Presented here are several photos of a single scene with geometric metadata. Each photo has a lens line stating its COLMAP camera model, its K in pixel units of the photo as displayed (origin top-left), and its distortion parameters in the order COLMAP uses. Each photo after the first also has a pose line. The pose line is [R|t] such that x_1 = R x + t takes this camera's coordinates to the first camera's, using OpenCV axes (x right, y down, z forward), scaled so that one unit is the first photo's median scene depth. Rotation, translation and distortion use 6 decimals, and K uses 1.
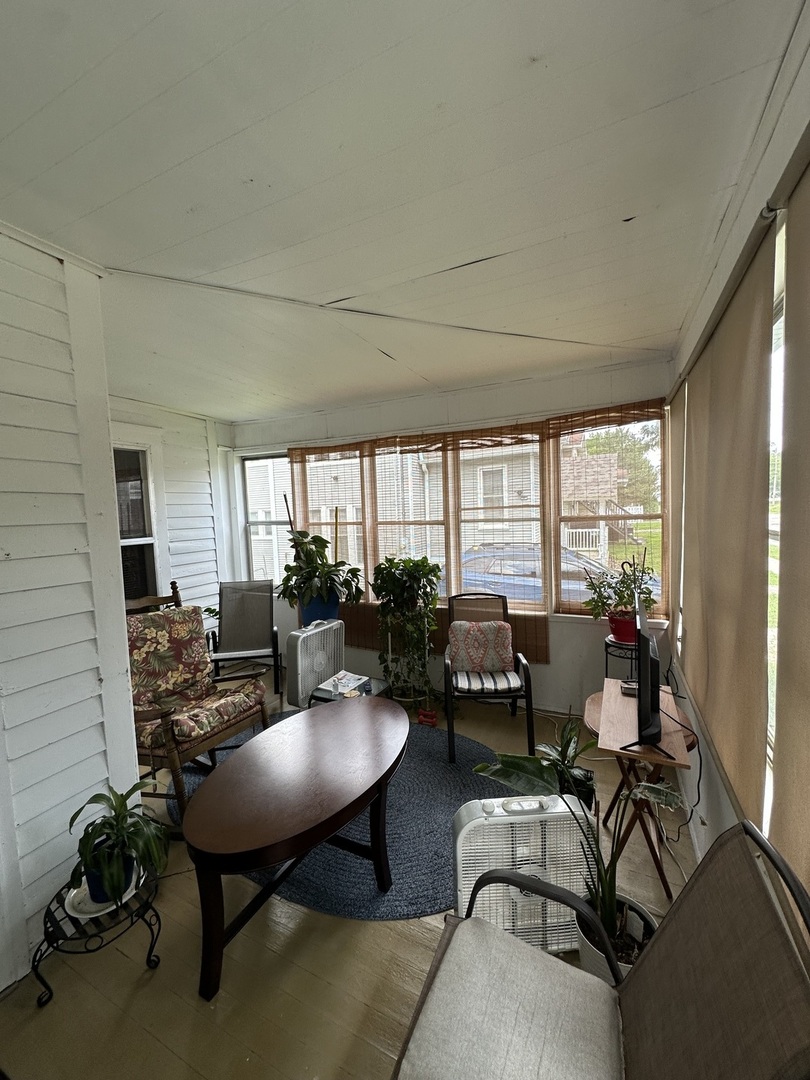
lens RADIAL K [[430.4, 0, 405.8], [0, 430.4, 538.1], [0, 0, 1]] dist [-0.003513, -0.000233]
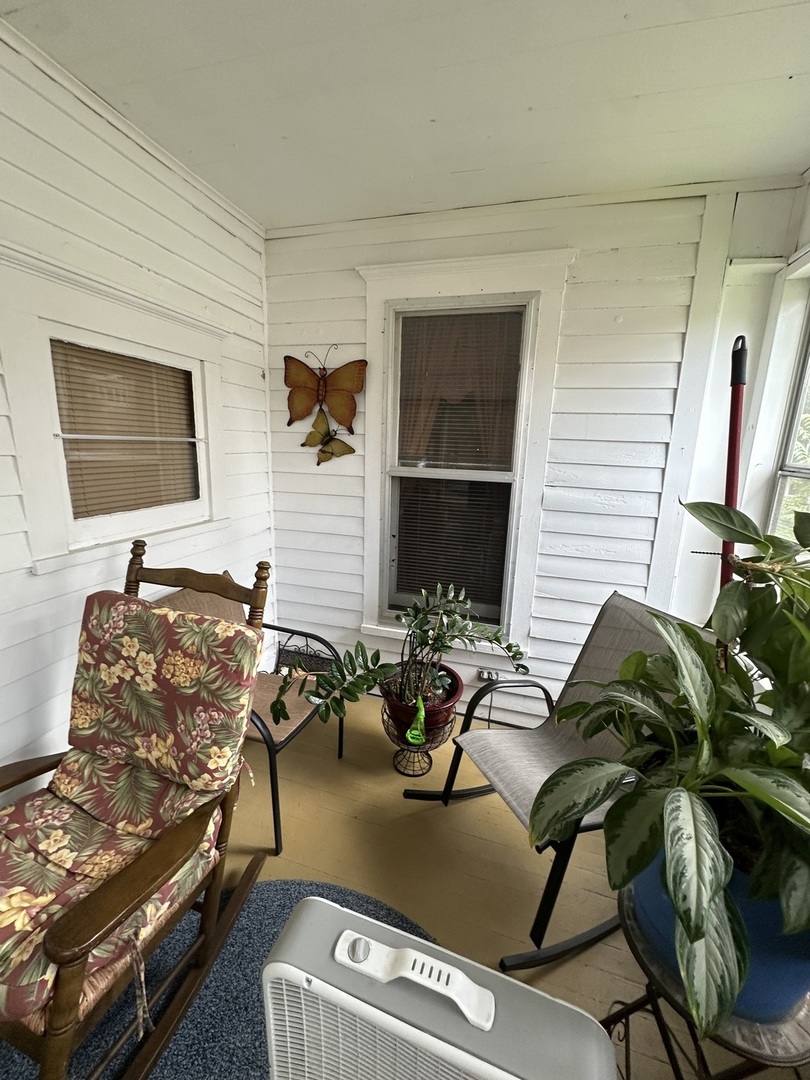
lens RADIAL K [[430.4, 0, 407.7], [0, 430.4, 540.4], [0, 0, 1]] dist [-0.003513, -0.000233]
pose [[0.159469, 0.255429, -0.953586, -0.084126], [-0.109042, 0.964594, 0.240142, -0.054555], [0.981162, 0.065686, 0.181676, 1.144579]]
